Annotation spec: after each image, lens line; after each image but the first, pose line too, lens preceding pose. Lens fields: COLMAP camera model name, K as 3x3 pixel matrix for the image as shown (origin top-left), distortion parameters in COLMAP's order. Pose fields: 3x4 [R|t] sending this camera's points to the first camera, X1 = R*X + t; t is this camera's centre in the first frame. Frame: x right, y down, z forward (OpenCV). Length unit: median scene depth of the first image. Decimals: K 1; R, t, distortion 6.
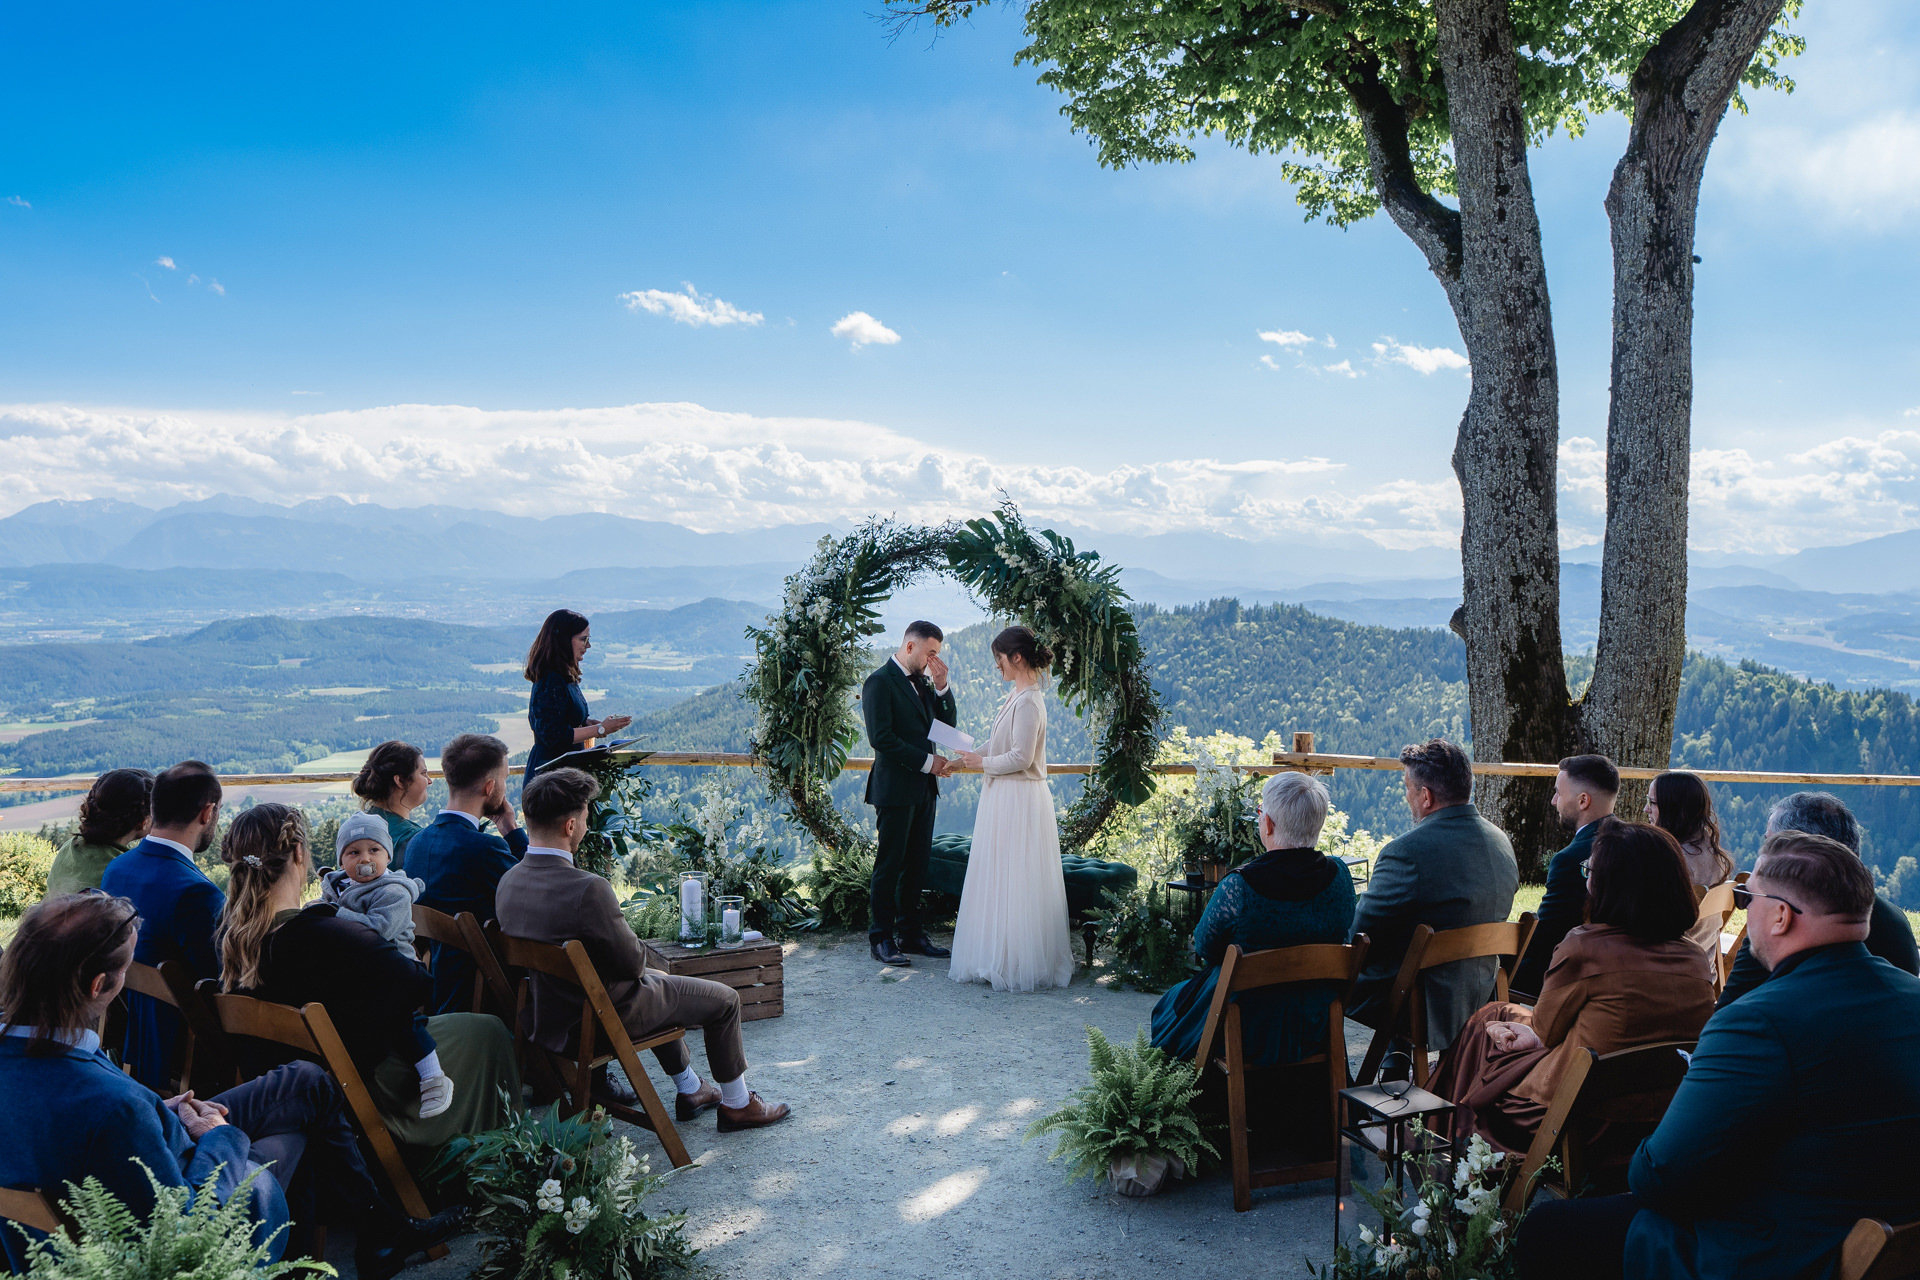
lens RADIAL K [[1559.7, 0, 956.7], [0, 1559.7, 633.5], [0, 0, 1]] dist [-0.003106, 0.000813]
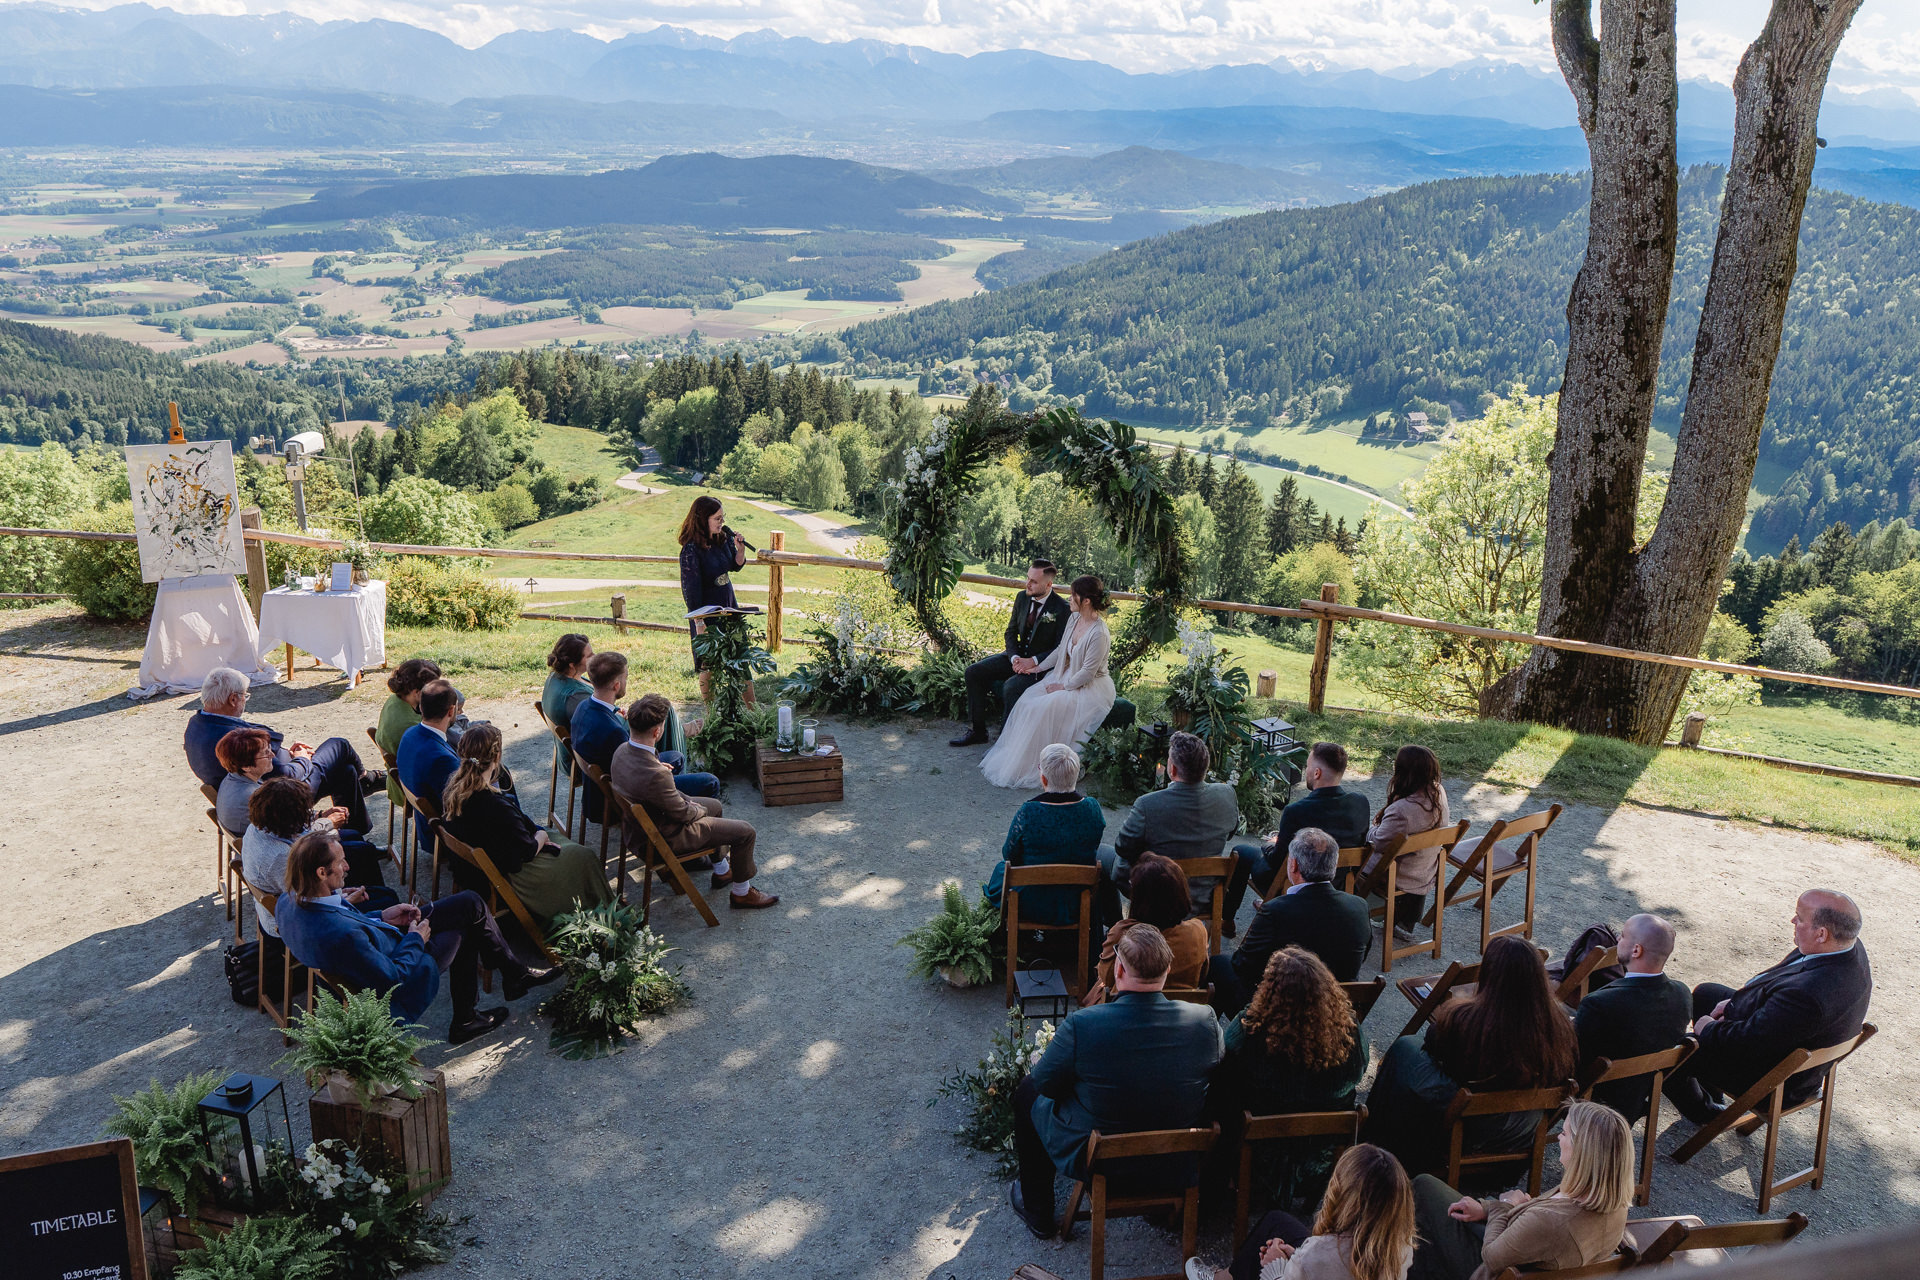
lens RADIAL K [[1573.2, 0, 963.0], [0, 1573.2, 641.2], [0, 0, 1]] dist [-0.001212, -0.013220]
pose [[0.964002, 0.104622, -0.244448, 0.213294], [-0.030281, 0.956552, 0.289984, -0.206294], [0.264167, -0.272143, 0.925286, -0.193109]]
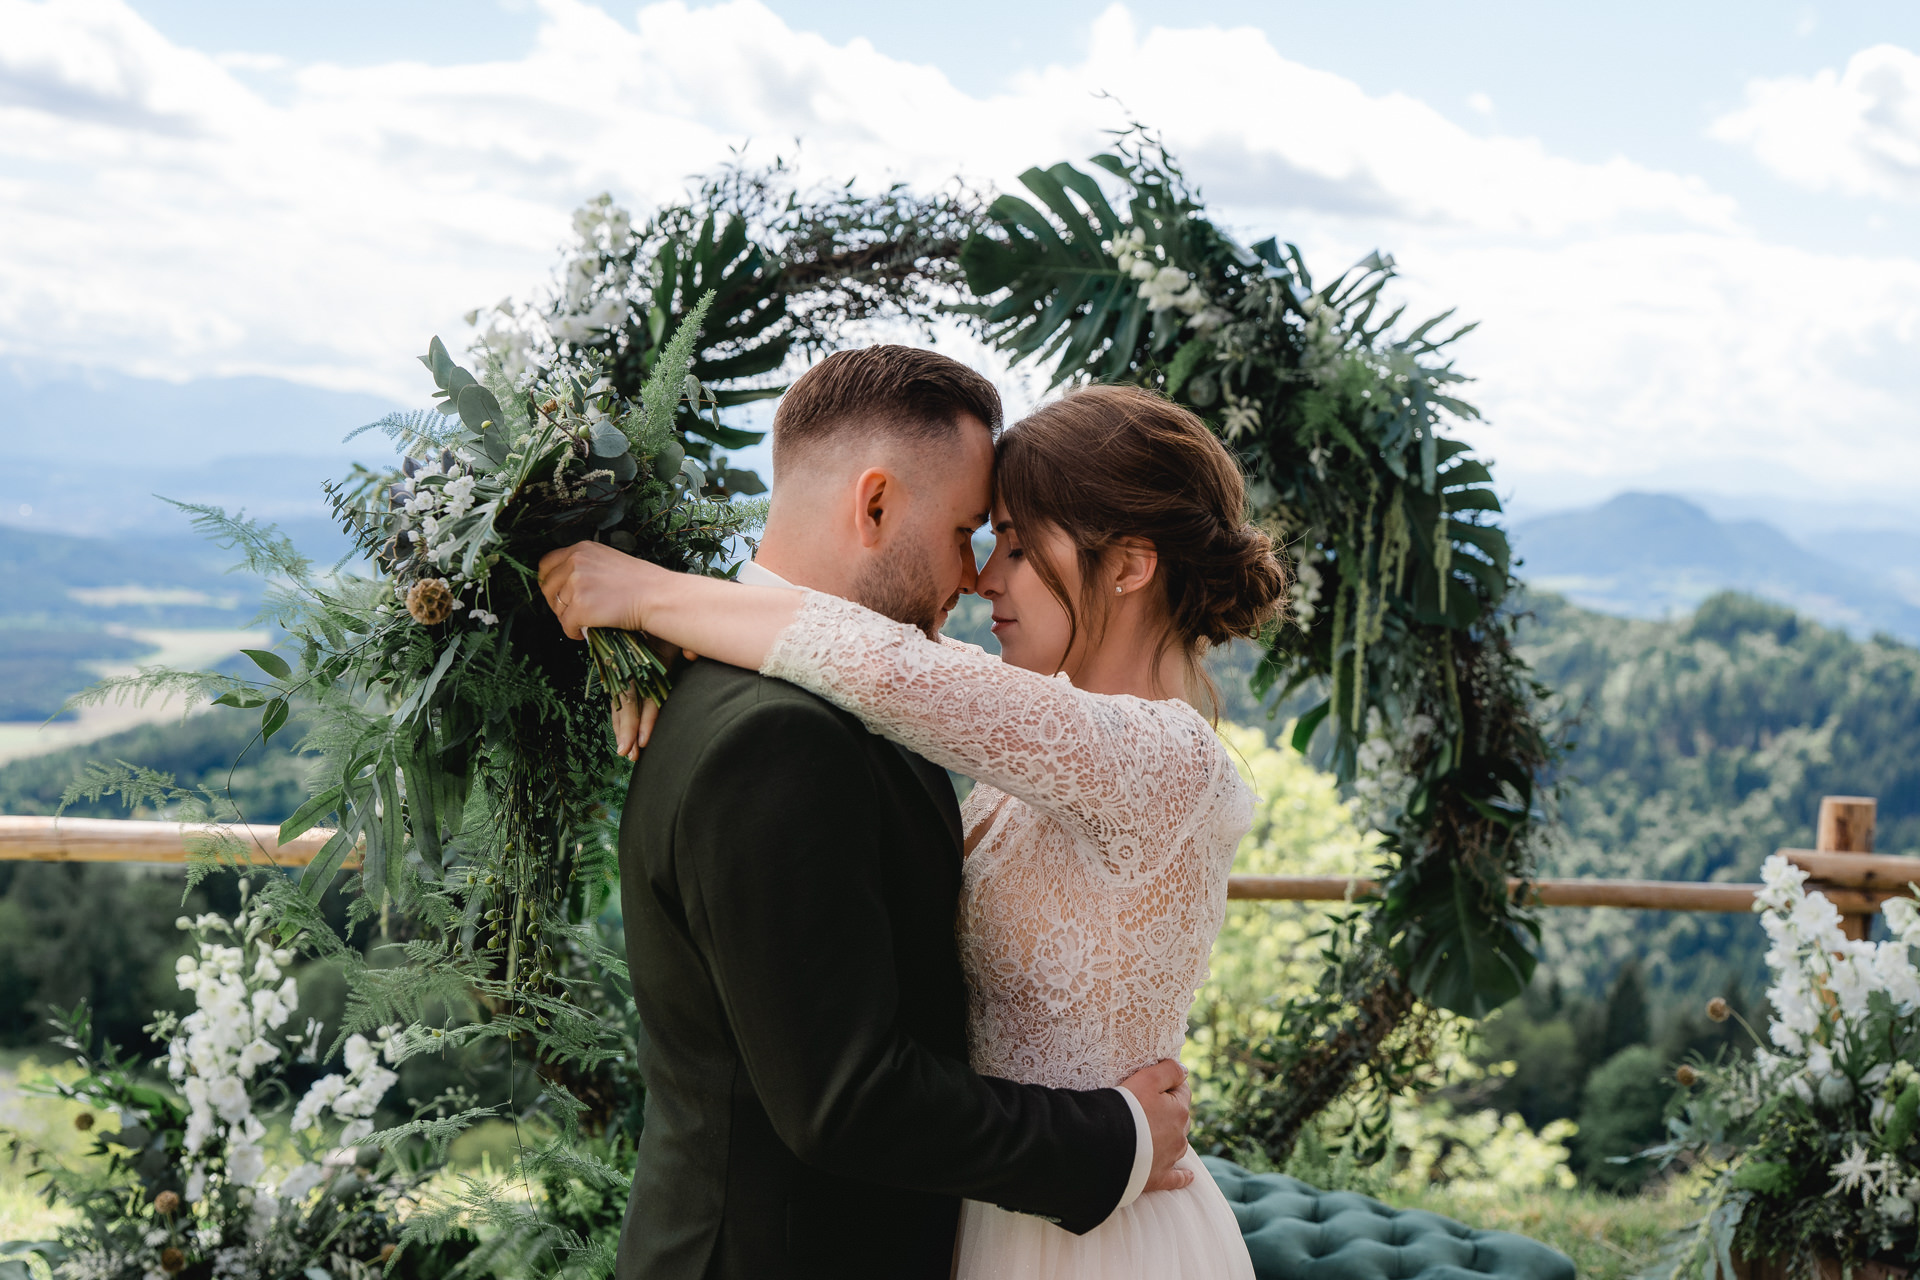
lens RADIAL K [[2158.9, 0, 952.4], [0, 2158.9, 636.8], [0, 0, 1]] dist [0.022547, 0.000193]
pose [[0.996852, 0.025007, 0.075233, -0.032233], [-0.027392, 0.999149, 0.030848, 0.011512], [-0.074397, -0.032811, 0.996689, 0.417346]]
